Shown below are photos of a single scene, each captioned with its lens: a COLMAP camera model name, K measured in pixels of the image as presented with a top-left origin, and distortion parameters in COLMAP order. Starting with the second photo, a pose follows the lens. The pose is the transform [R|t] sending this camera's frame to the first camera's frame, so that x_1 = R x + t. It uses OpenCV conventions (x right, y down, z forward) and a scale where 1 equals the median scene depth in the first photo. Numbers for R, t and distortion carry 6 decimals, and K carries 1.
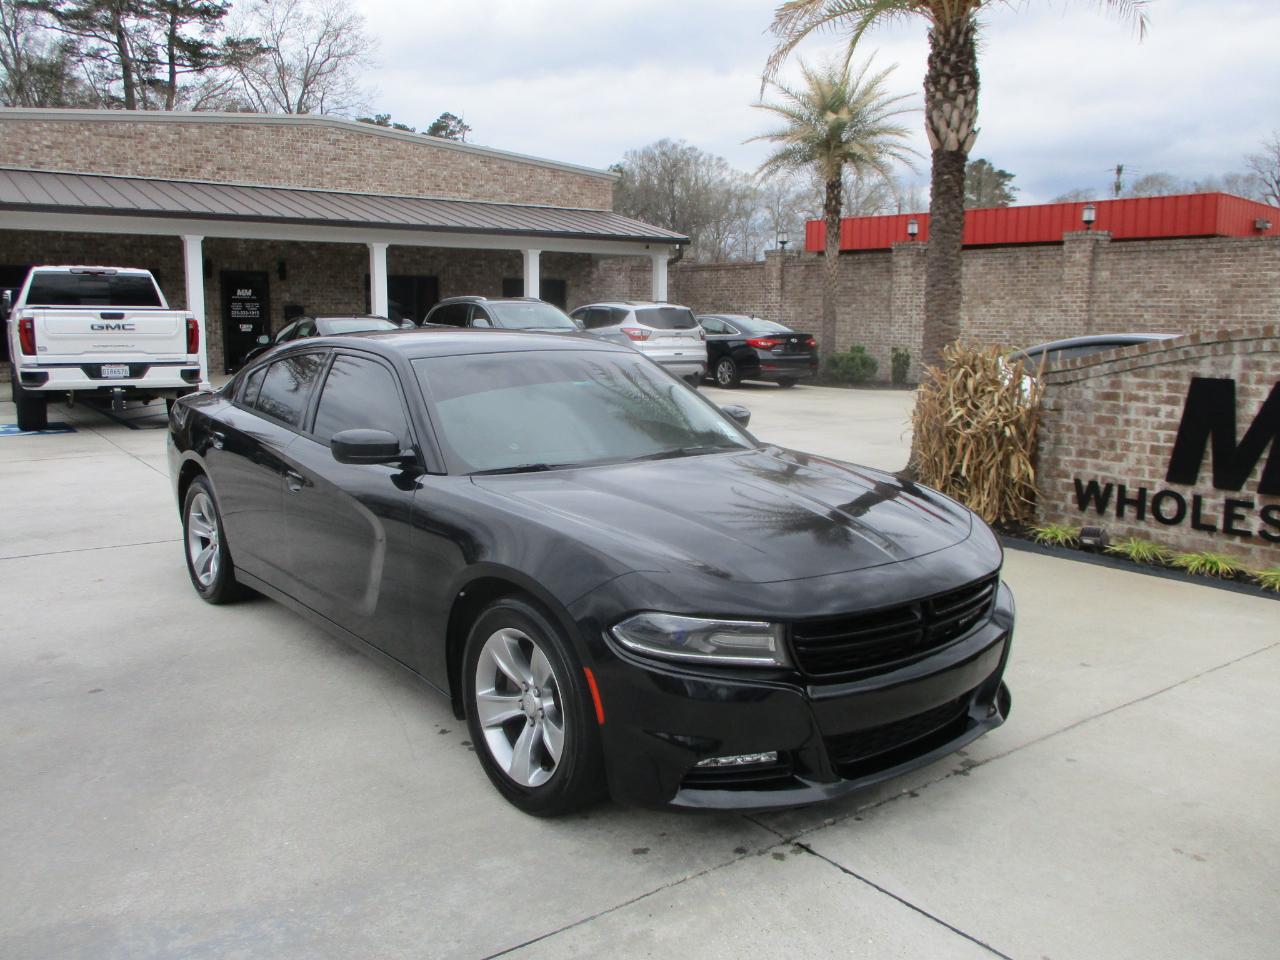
lens RADIAL K [[1049.8, 0, 642.8], [0, 1049.8, 455.8], [0, 0, 1]] dist [-0.032170, 0.003938]
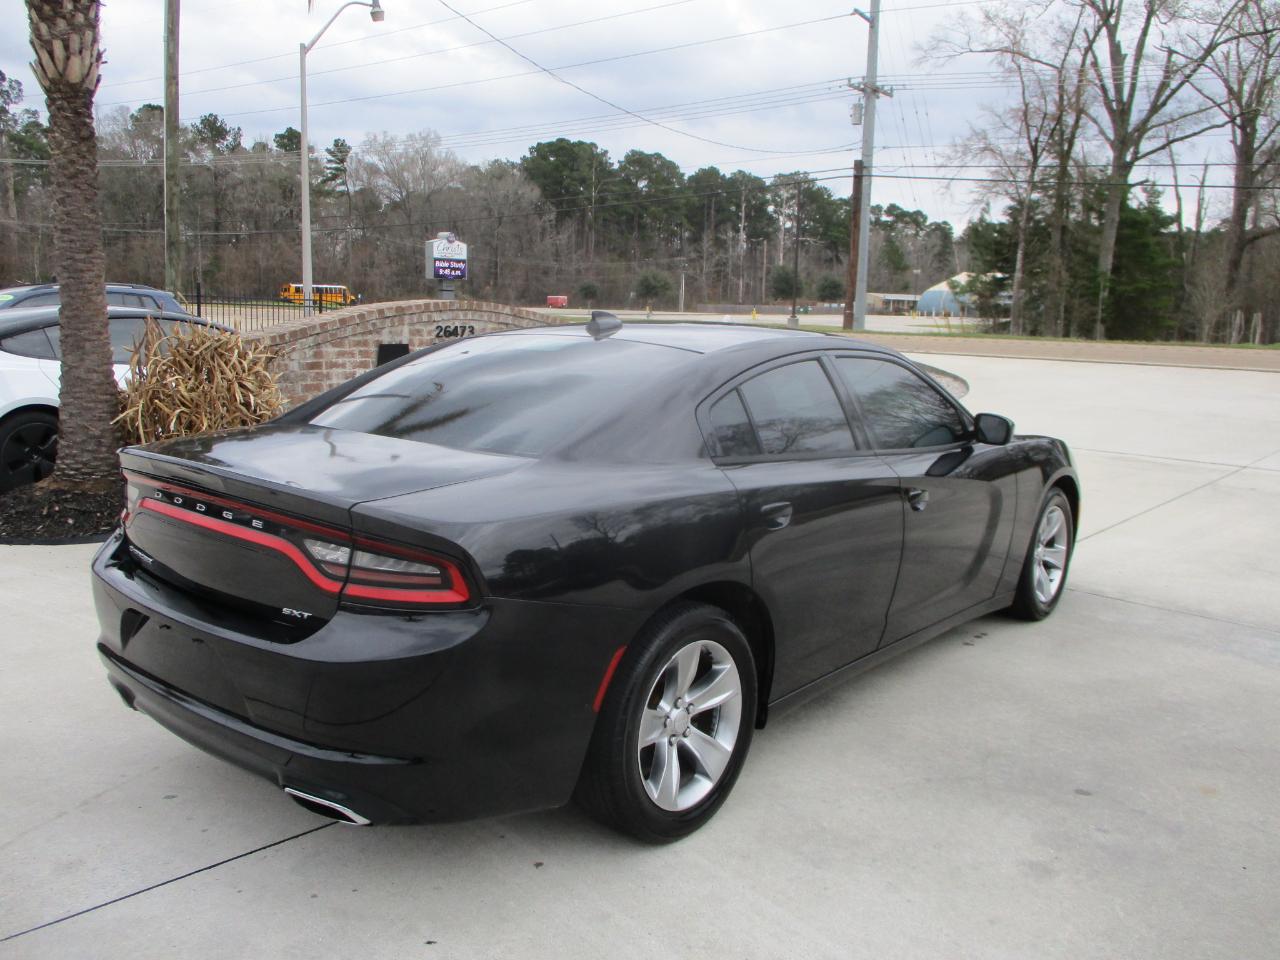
lens RADIAL K [[1049.8, 0, 636.3], [0, 1049.8, 466.2], [0, 0, 1]] dist [-0.032170, 0.003938]
pose [[-0.193581, -0.158567, 0.968185, -0.627881], [0.102039, 0.978246, 0.180617, -0.103828], [-0.975763, 0.133757, -0.173190, 0.760117]]
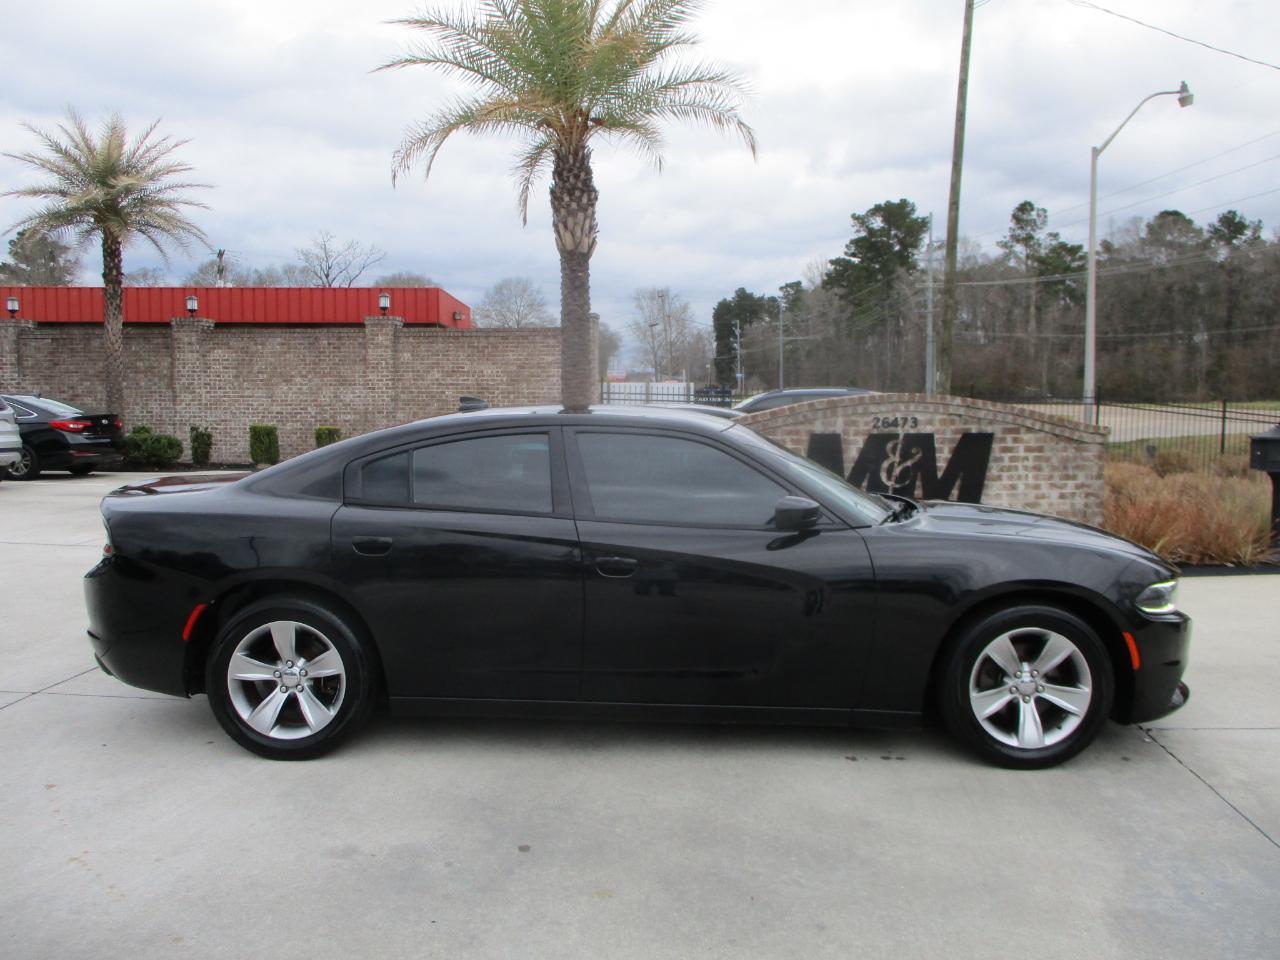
lens RADIAL K [[1049.8, 0, 638.3], [0, 1049.8, 453.3], [0, 0, 1]] dist [-0.032170, 0.003938]
pose [[0.661534, -0.046605, 0.748466, -0.560103], [0.103740, 0.994158, -0.029788, -0.024947], [-0.742705, 0.097352, 0.662504, 0.190879]]
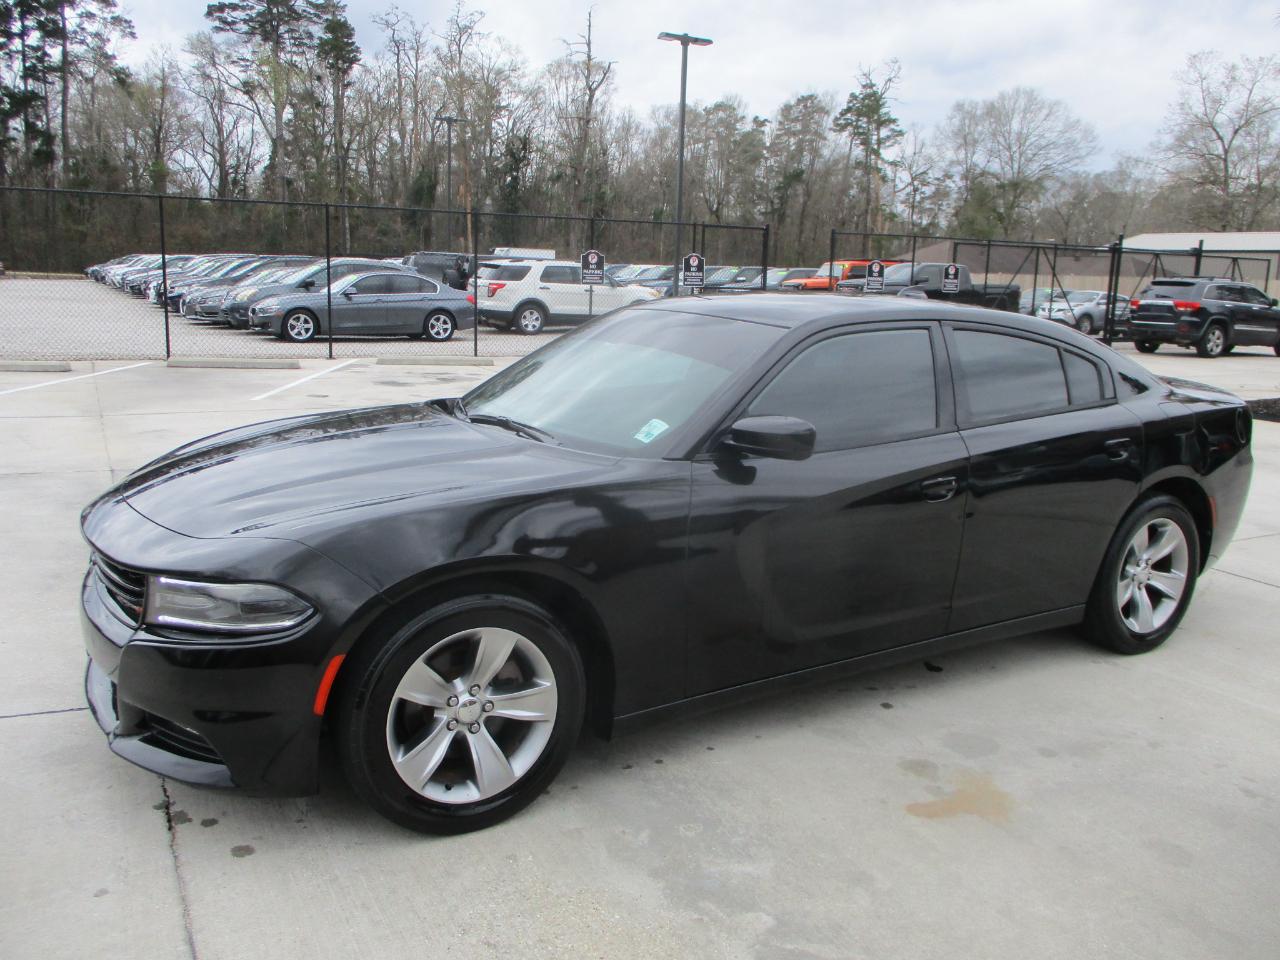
lens RADIAL K [[1049.8, 0, 643.3], [0, 1049.8, 465.5], [0, 0, 1]] dist [-0.032170, 0.003938]
pose [[-0.146243, 0.161374, -0.975998, 0.441058], [-0.161500, 0.969474, 0.184495, -0.073659], [0.975977, 0.184604, -0.115717, 0.619973]]
